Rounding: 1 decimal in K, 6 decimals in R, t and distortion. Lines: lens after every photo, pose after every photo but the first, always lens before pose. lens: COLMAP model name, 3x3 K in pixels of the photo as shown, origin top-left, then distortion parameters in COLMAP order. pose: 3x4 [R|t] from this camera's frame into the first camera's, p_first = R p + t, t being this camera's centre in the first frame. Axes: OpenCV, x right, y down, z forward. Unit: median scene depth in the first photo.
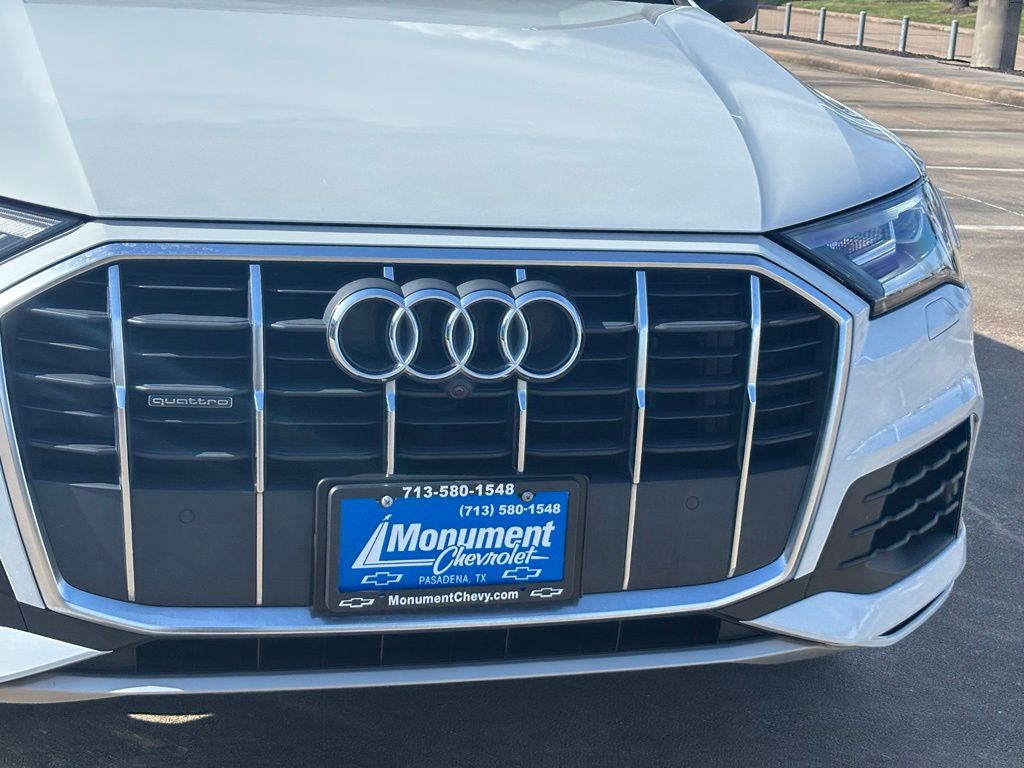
lens RADIAL K [[1544.2, 0, 527.1], [0, 1544.2, 399.0], [0, 0, 1]] dist [0.227803, -0.856424]
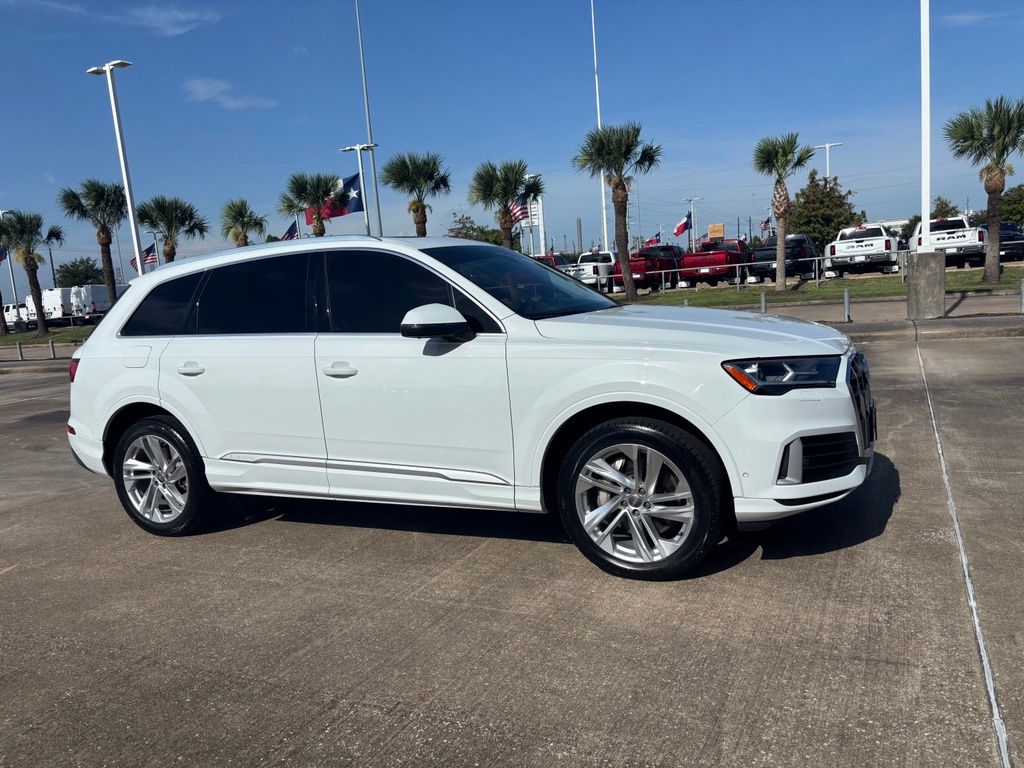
lens RADIAL K [[771.0, 0, 512.0], [0, 771.0, 384.0], [0, 0, 1]] dist [0.059727, -0.069278]
pose [[0.614230, -0.203797, 0.762357, -2.171633], [0.318970, 0.947758, -0.003634, -0.287887], [-0.721789, 0.245401, 0.647147, 0.347211]]
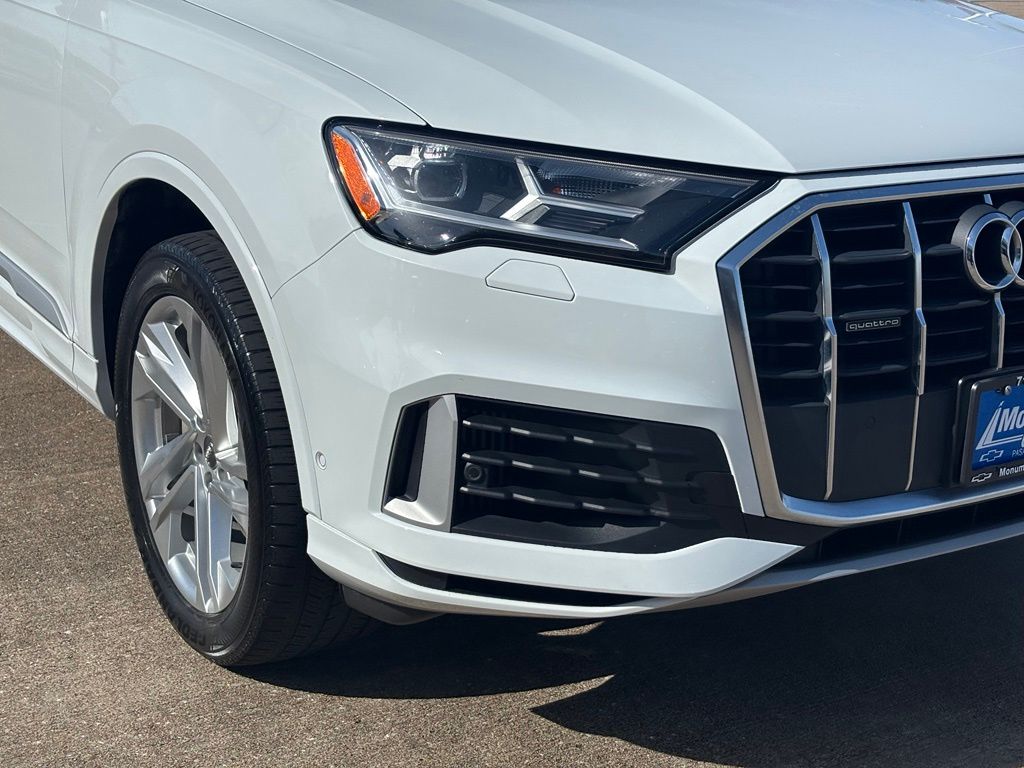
lens RADIAL K [[1539.3, 0, 512.0], [0, 1539.3, 384.0], [0, 0, 1]] dist [0.251304, -1.091325]
pose [[0.945009, -0.119714, 0.304346, -0.805877], [0.107697, 0.992603, 0.056034, -0.046824], [-0.308802, -0.020175, 0.950912, -0.030863]]
